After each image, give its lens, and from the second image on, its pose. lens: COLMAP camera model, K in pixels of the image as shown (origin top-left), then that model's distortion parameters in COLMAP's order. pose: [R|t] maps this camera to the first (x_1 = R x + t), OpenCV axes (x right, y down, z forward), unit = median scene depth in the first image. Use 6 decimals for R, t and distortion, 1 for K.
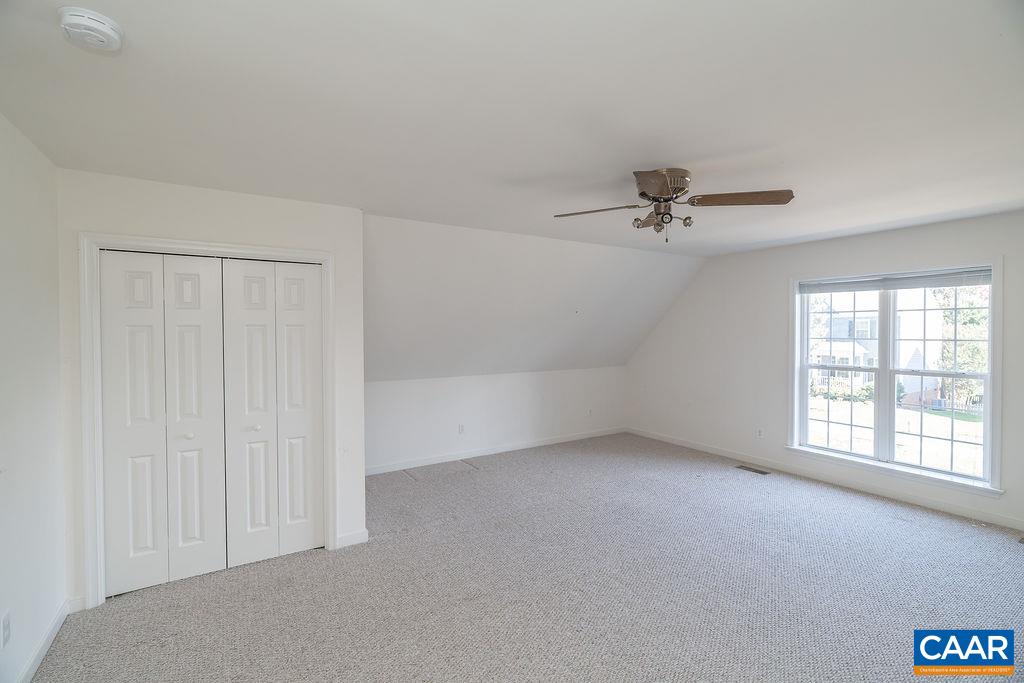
lens RADIAL K [[462.3, 0, 512.0], [0, 462.3, 341.5], [0, 0, 1]] dist [-0.000448, 0.000008]
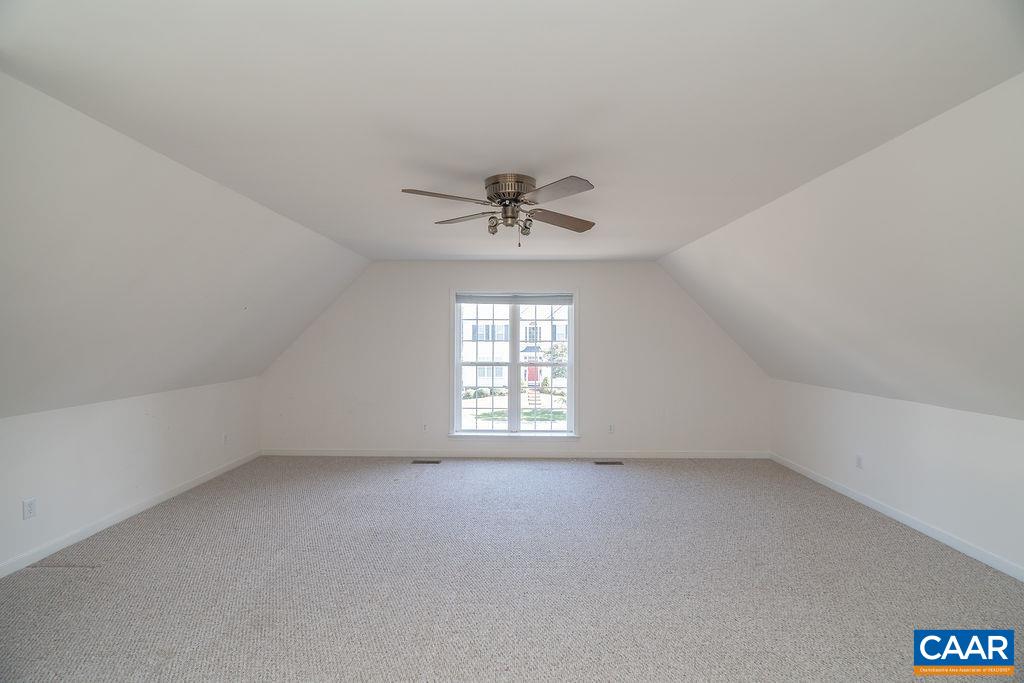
lens RADIAL K [[462.3, 0, 512.0], [0, 462.3, 341.5], [0, 0, 1]] dist [-0.000448, 0.000008]
pose [[0.541611, -0.007447, 0.840597, -0.318665], [0.014916, 0.999888, -0.000752, -0.002230], [-0.840497, 0.012946, 0.541661, 0.267376]]
